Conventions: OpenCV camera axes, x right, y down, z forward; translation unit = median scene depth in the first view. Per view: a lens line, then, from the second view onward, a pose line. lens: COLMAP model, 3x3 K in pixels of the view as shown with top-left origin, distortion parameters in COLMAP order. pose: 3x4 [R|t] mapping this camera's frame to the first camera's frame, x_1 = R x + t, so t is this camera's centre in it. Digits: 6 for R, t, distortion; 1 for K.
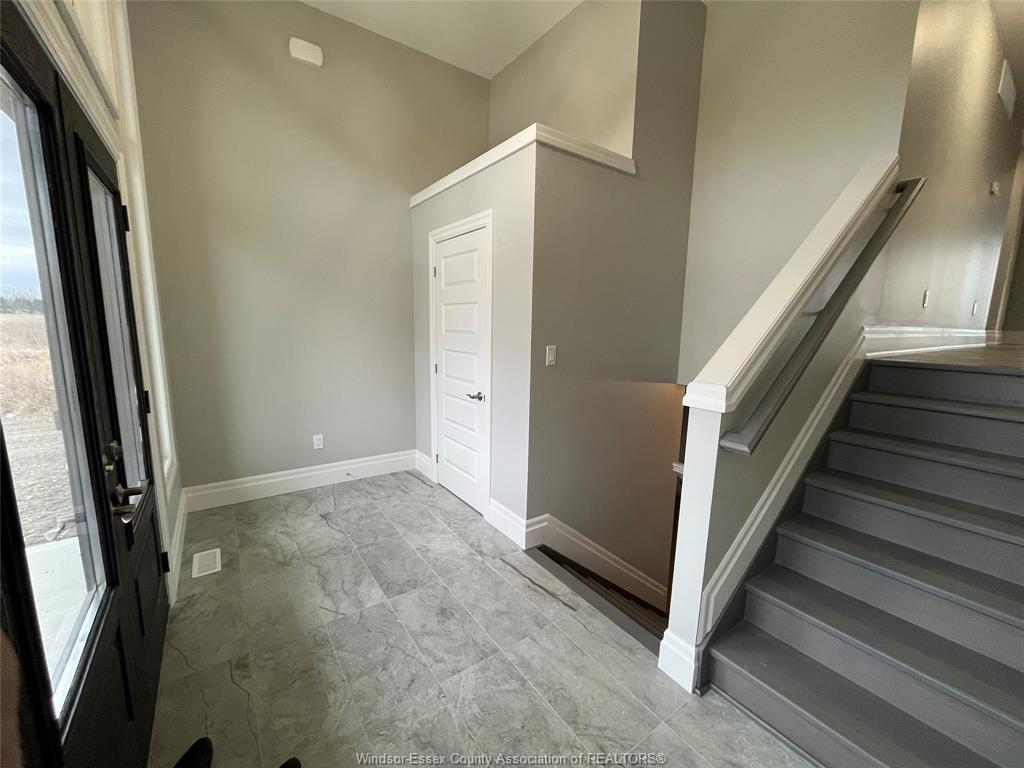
lens RADIAL K [[413.8, 0, 512.0], [0, 413.8, 384.0], [0, 0, 1]] dist [0.000929, 0.000458]
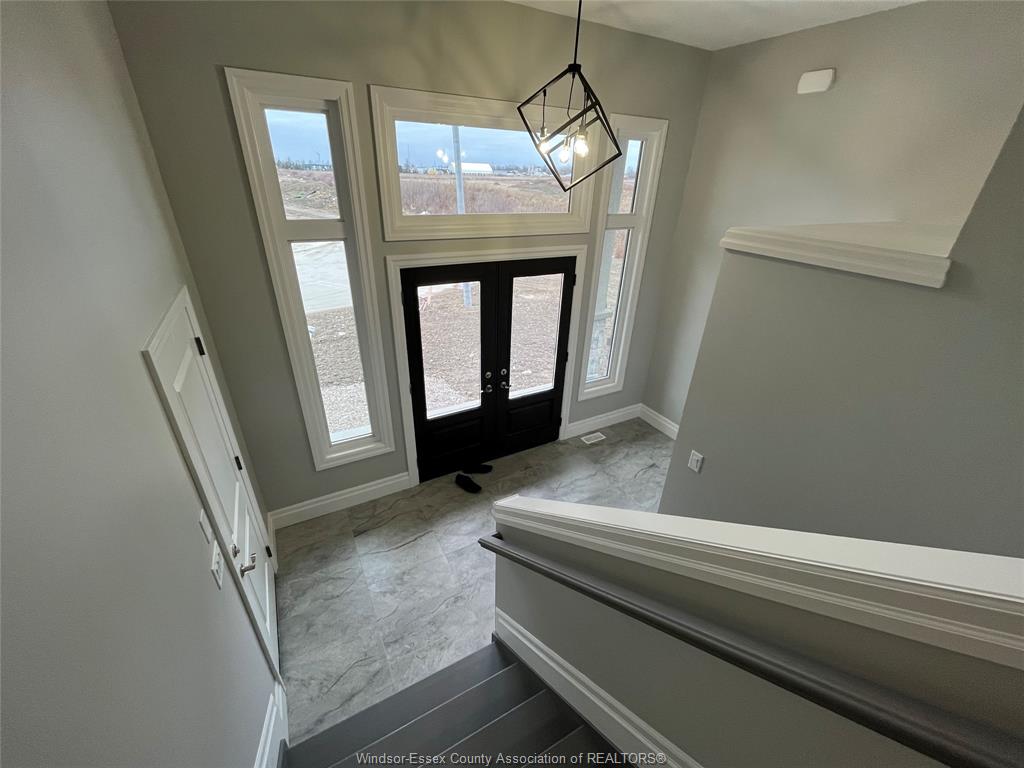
lens RADIAL K [[413.8, 0, 512.0], [0, 413.8, 384.0], [0, 0, 1]] dist [0.000929, 0.000458]
pose [[-0.110879, 0.426082, -0.897864, 1.047175], [-0.182347, 0.879376, 0.439827, -0.643471], [0.976962, 0.212491, -0.019810, 0.639658]]
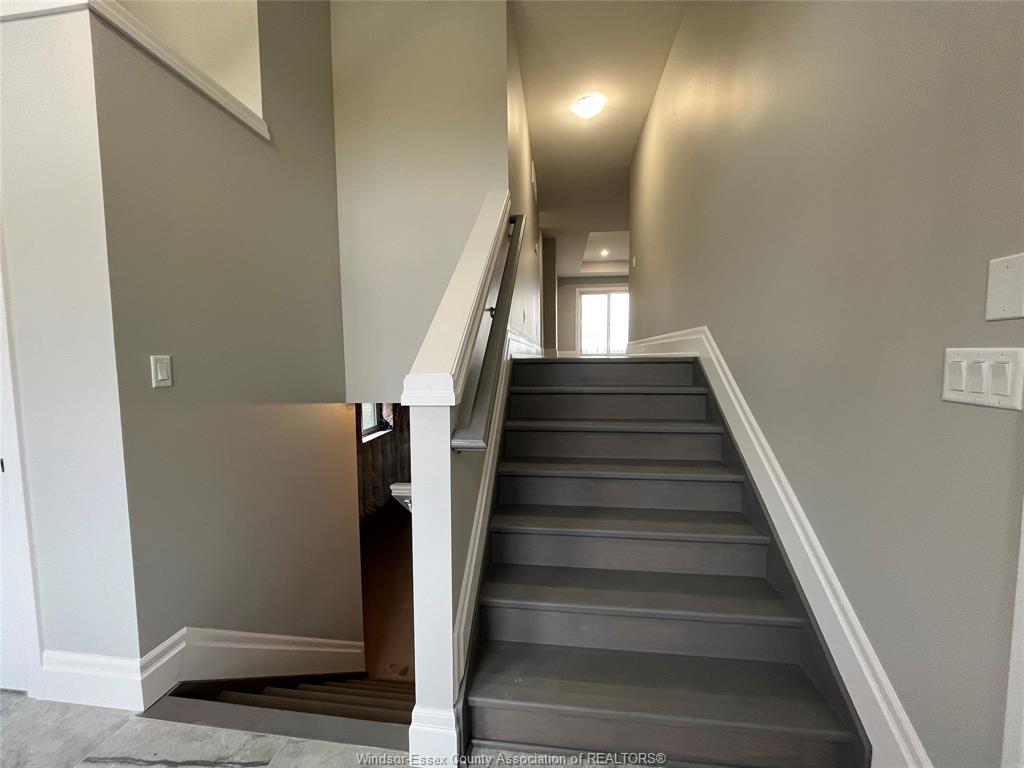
lens RADIAL K [[417.1, 0, 512.0], [0, 417.1, 384.0], [0, 0, 1]] dist [-0.005638, 0.000159]
pose [[0.675529, -0.078633, 0.733128, -0.009422], [0.135548, 0.990595, -0.018651, 0.037033], [-0.724767, 0.111973, 0.679835, 0.218767]]
